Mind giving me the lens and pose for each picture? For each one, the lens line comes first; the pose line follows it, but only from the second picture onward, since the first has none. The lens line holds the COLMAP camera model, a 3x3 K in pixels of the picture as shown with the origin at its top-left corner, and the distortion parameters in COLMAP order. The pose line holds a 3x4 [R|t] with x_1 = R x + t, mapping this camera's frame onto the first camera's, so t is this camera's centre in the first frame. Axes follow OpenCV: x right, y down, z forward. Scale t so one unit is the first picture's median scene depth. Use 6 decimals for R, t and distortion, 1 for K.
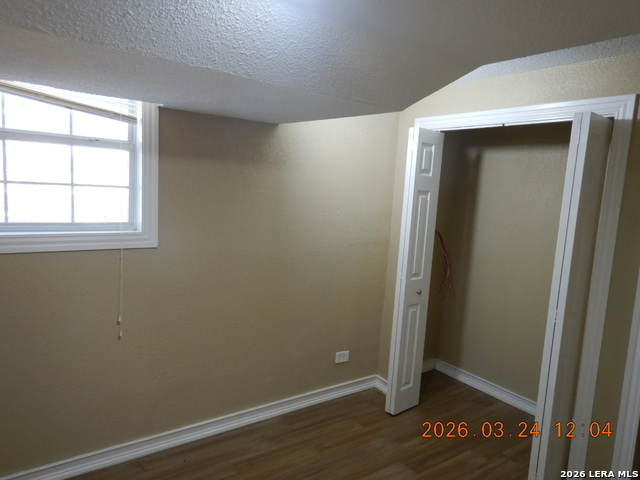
lens RADIAL K [[458.6, 0, 320.1], [0, 458.6, 241.5], [0, 0, 1]] dist [0.010941, 0.009400]
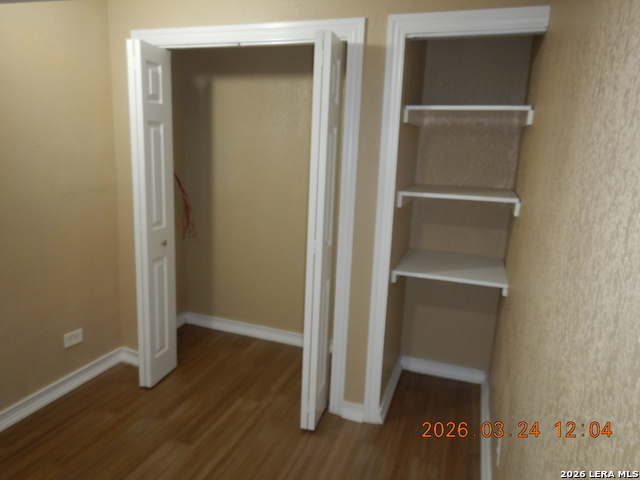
lens RADIAL K [[458.6, 0, 315.9], [0, 458.6, 239.6], [0, 0, 1]] dist [0.010941, 0.009400]
pose [[0.830148, -0.139217, 0.539883, -0.010858], [0.079502, 0.987987, 0.132522, 0.013010], [-0.551846, -0.067091, 0.831243, 0.131055]]
